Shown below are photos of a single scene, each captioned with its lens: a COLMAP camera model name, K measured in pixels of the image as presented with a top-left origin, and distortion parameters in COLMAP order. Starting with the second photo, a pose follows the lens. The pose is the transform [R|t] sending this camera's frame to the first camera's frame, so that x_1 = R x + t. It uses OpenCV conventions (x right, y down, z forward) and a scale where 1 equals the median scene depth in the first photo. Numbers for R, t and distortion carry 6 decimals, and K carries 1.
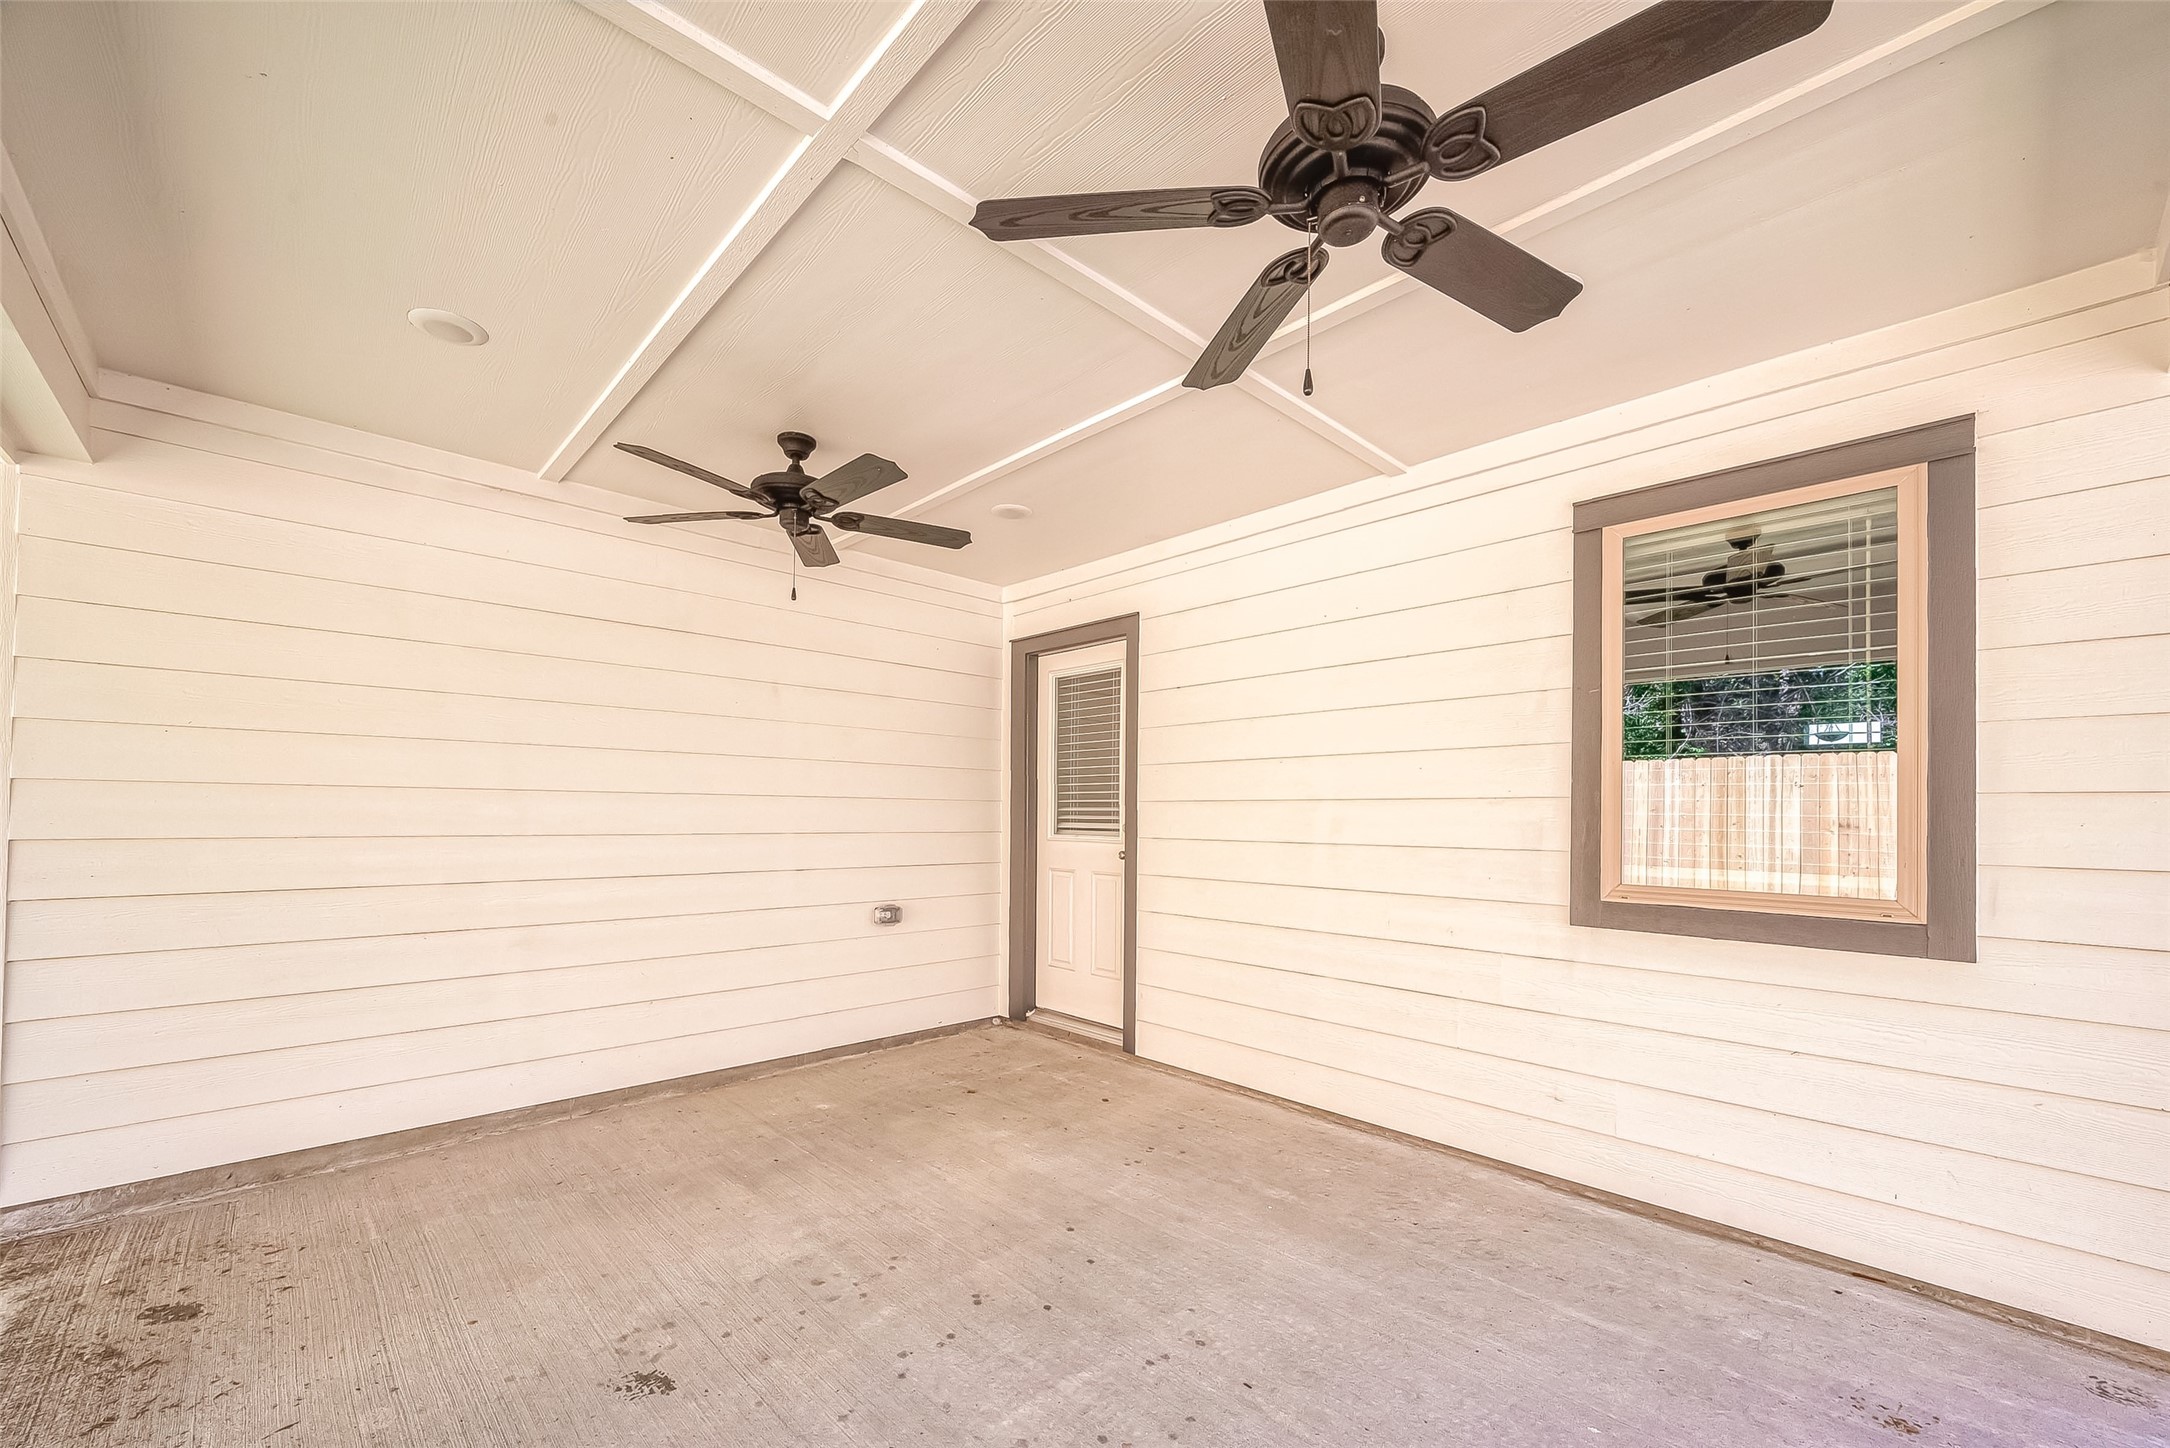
lens RADIAL K [[858.1, 0, 1093.2], [0, 858.1, 804.3], [0, 0, 1]] dist [-0.001074, -0.000156]
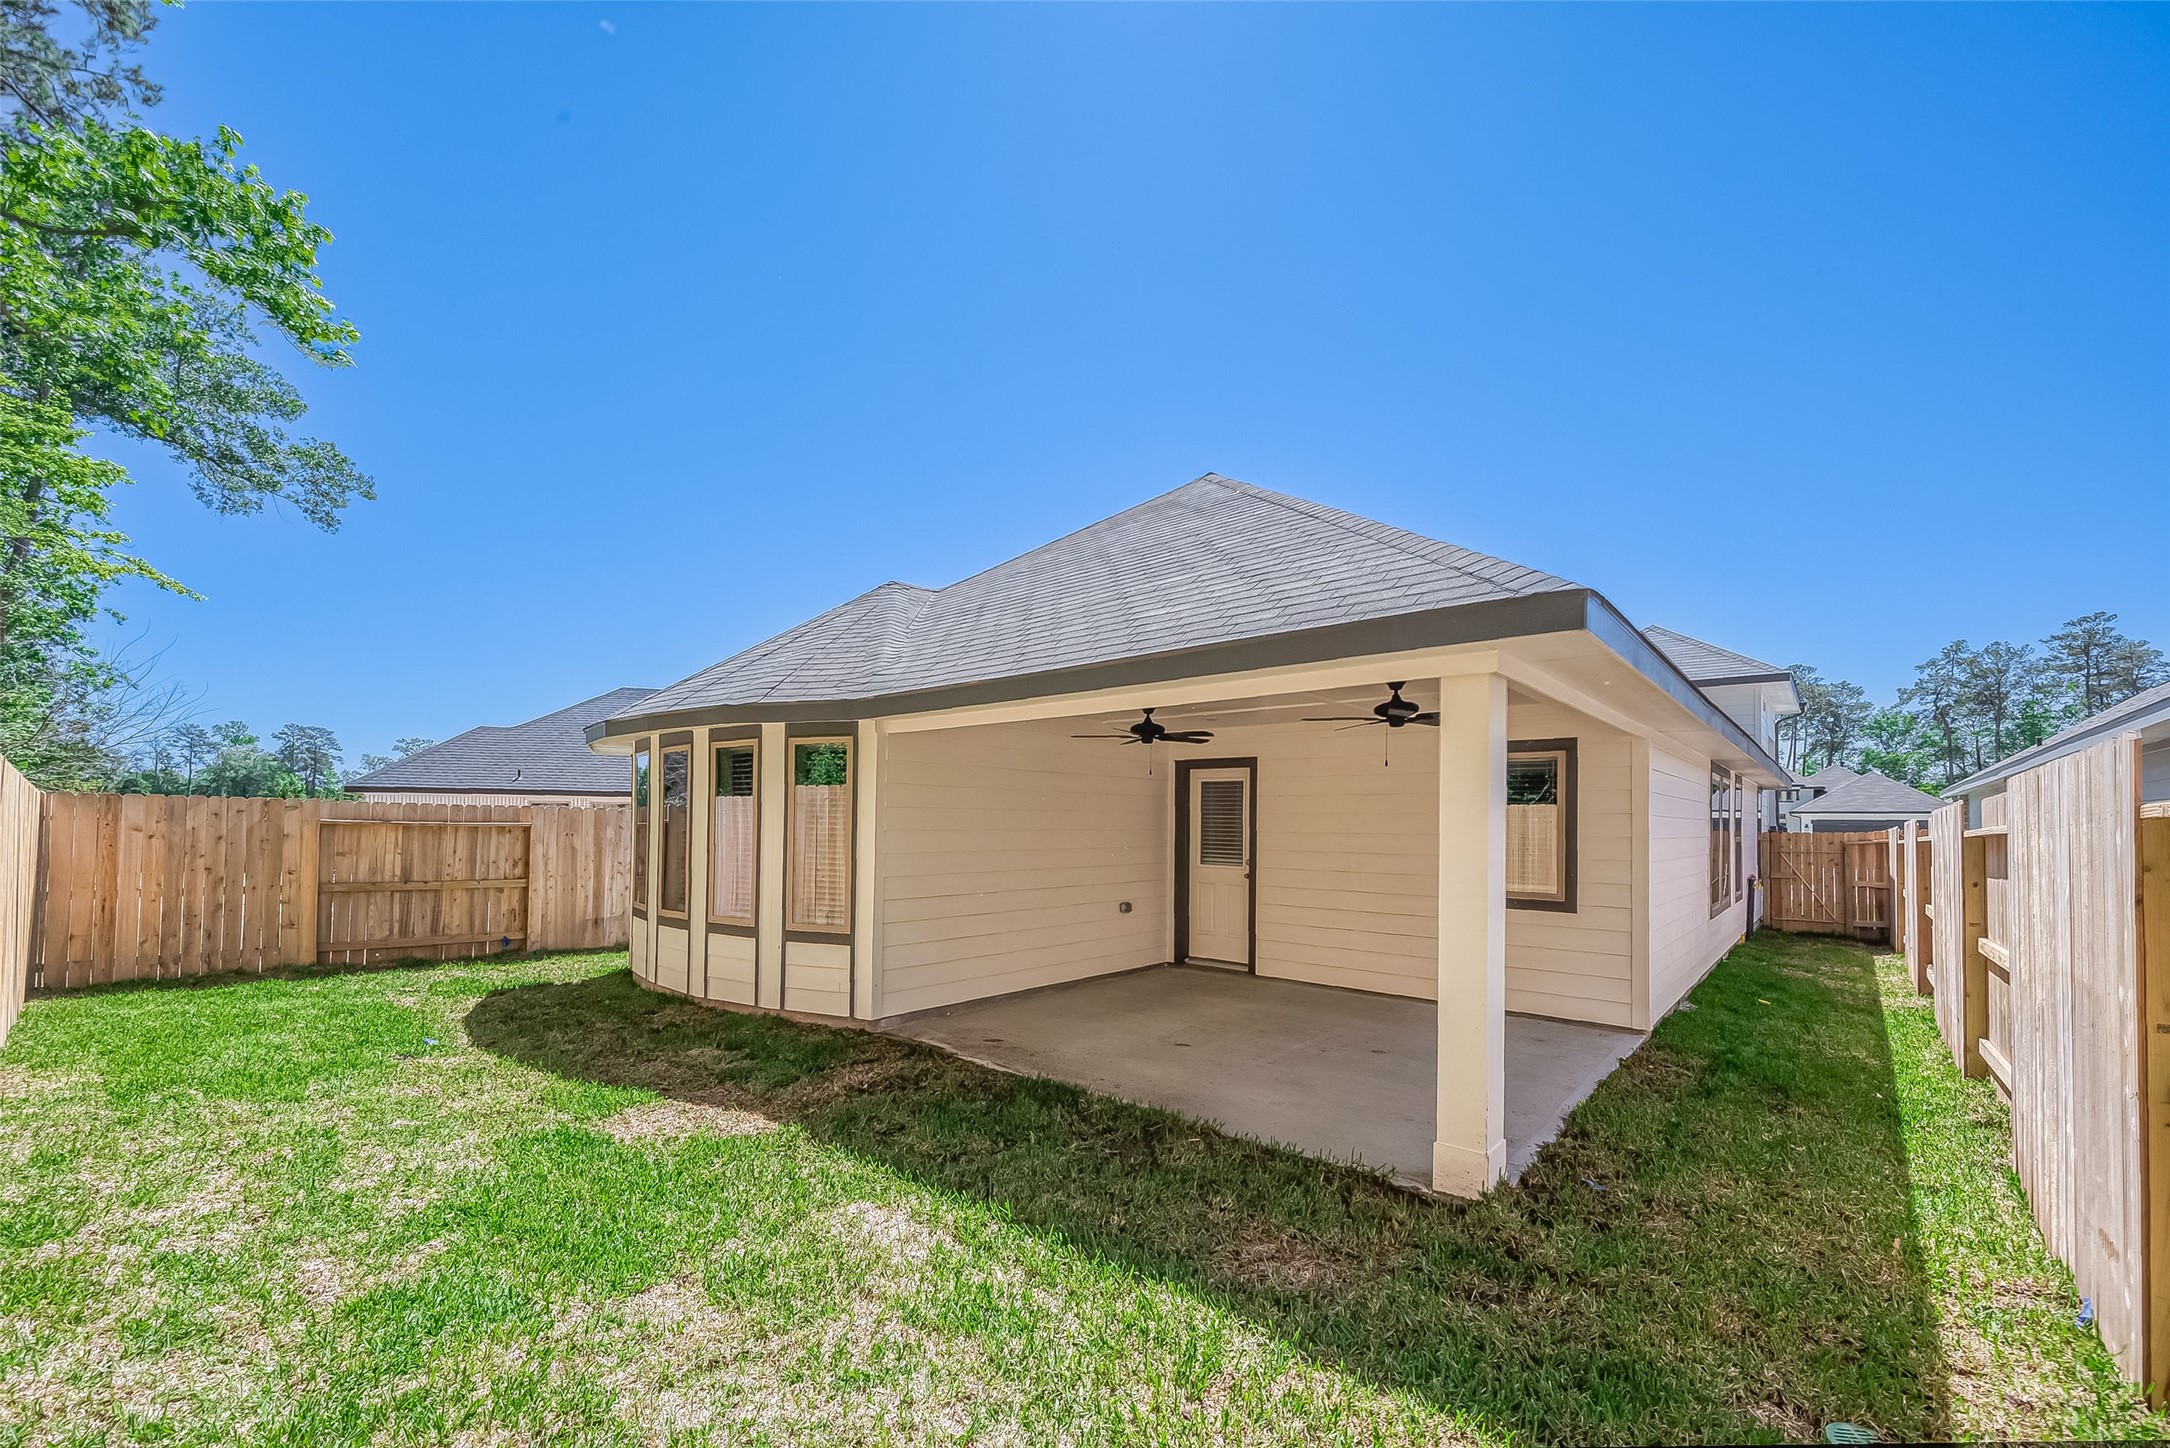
lens RADIAL K [[858.1, 0, 1093.2], [0, 858.1, 804.3], [0, 0, 1]] dist [-0.001074, -0.000156]
pose [[0.996456, -0.001334, 0.084103, -0.505320], [0.001951, 0.999972, -0.007260, -0.096347], [-0.084091, 0.007399, 0.996431, -0.995236]]
